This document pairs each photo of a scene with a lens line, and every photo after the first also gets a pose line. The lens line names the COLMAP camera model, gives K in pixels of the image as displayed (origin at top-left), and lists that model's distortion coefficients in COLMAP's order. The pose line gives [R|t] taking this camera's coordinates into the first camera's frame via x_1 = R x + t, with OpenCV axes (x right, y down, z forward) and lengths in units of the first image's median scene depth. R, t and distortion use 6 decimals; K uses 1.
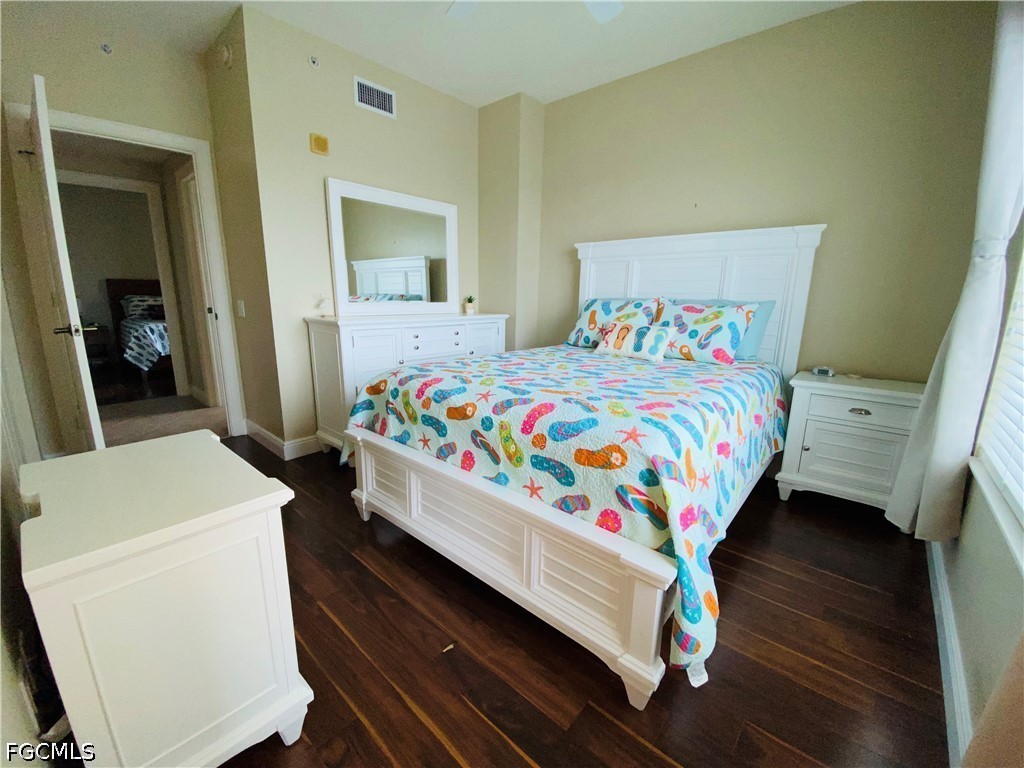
lens RADIAL K [[418.9, 0, 512.0], [0, 418.9, 384.0], [0, 0, 1]] dist [0.000453, -0.000072]
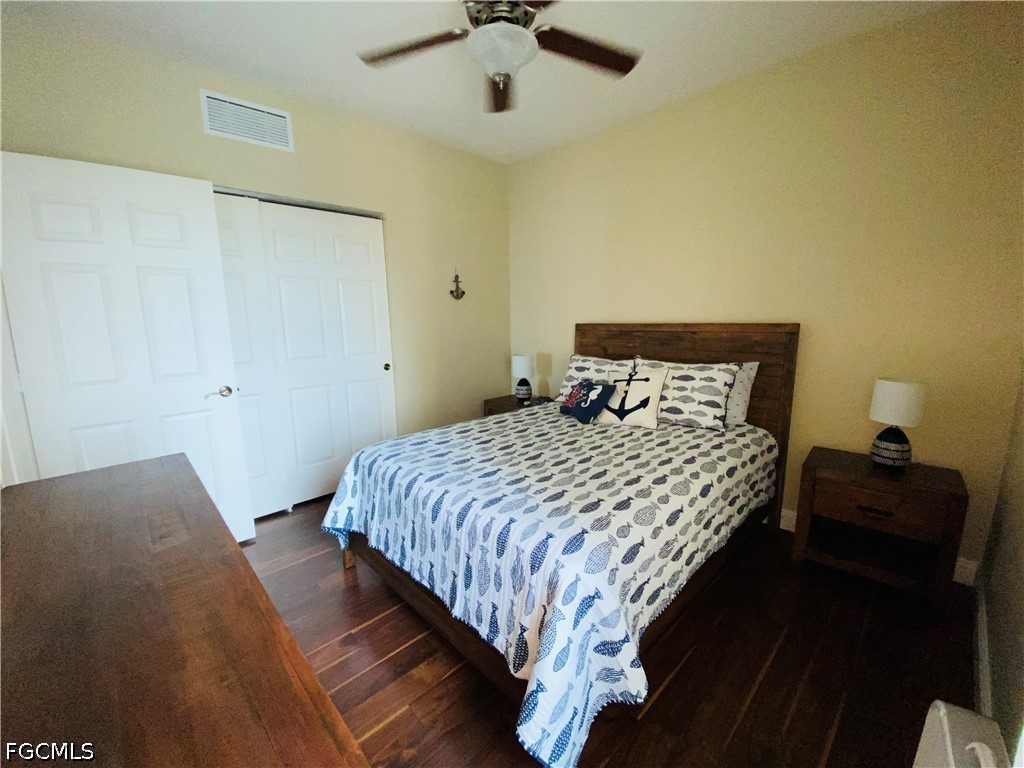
lens RADIAL K [[418.9, 0, 512.0], [0, 418.9, 384.0], [0, 0, 1]] dist [0.000453, -0.000072]
pose [[-0.088570, 0.150593, -0.984620, -0.502489], [-0.193732, 0.967024, 0.165329, -0.301408], [0.977048, 0.205395, -0.056475, 1.174250]]
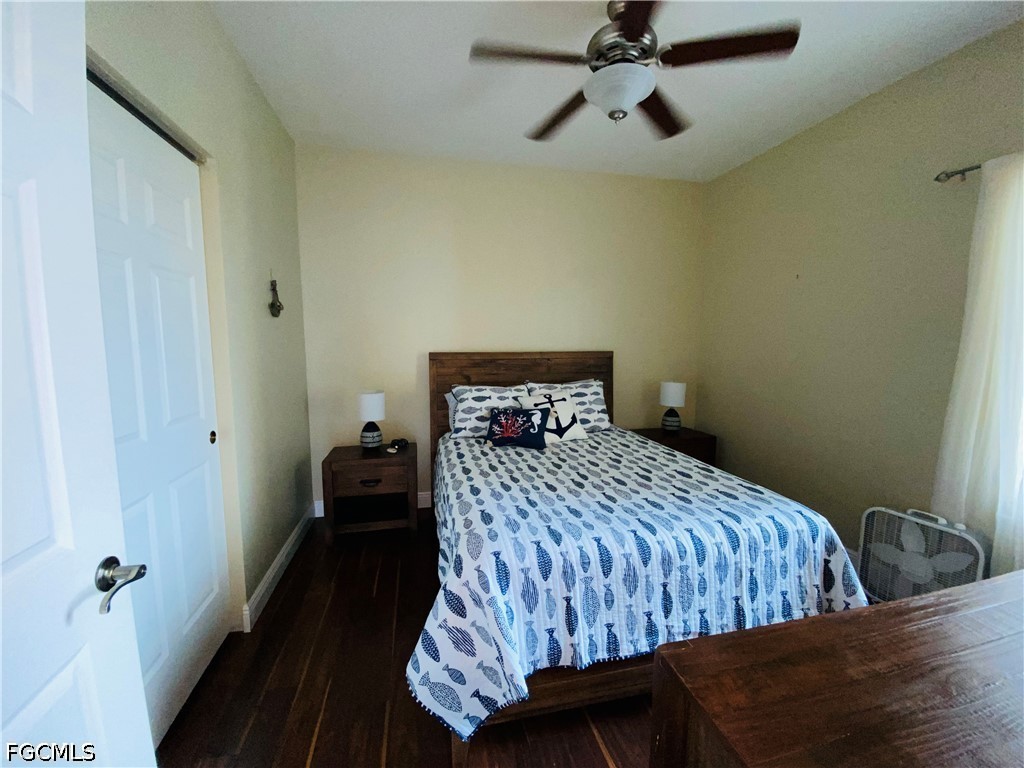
lens RADIAL K [[406.7, 0, 512.0], [0, 406.7, 384.0], [0, 0, 1]] dist [-0.000758, -0.000074]
pose [[0.814966, 0.051763, -0.577192, -0.735322], [-0.114466, 0.990759, -0.072768, -0.229021], [0.568091, 0.125372, 0.813360, 0.806627]]
